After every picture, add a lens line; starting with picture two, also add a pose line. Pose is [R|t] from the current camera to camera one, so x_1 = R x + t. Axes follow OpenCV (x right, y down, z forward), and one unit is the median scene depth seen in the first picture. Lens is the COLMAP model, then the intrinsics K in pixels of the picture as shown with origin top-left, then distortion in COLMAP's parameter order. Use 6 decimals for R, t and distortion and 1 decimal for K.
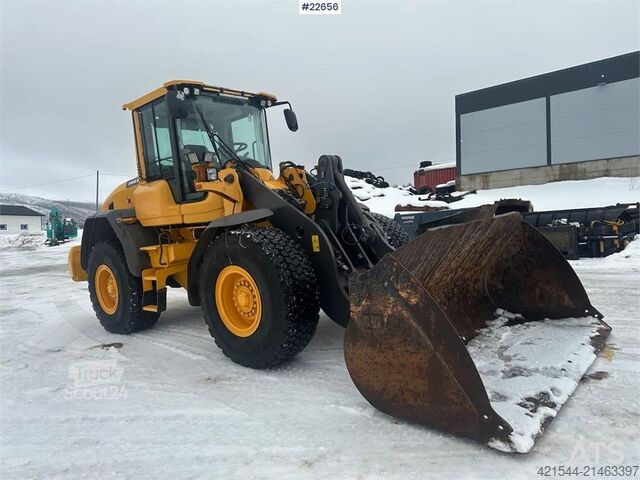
lens RADIAL K [[445.3, 0, 321.4], [0, 445.3, 242.2], [0, 0, 1]] dist [0.109055, -0.145991]
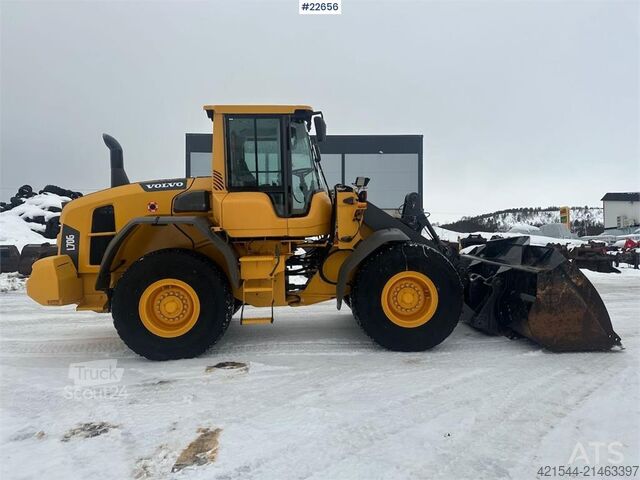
lens RADIAL K [[445.3, 0, 321.4], [0, 445.3, 242.2], [0, 0, 1]] dist [0.109055, -0.145991]
pose [[0.701499, 0.054195, 0.710606, -1.782956], [0.000709, 0.997051, -0.076741, 0.093894], [-0.712670, 0.054338, 0.699392, 0.385800]]
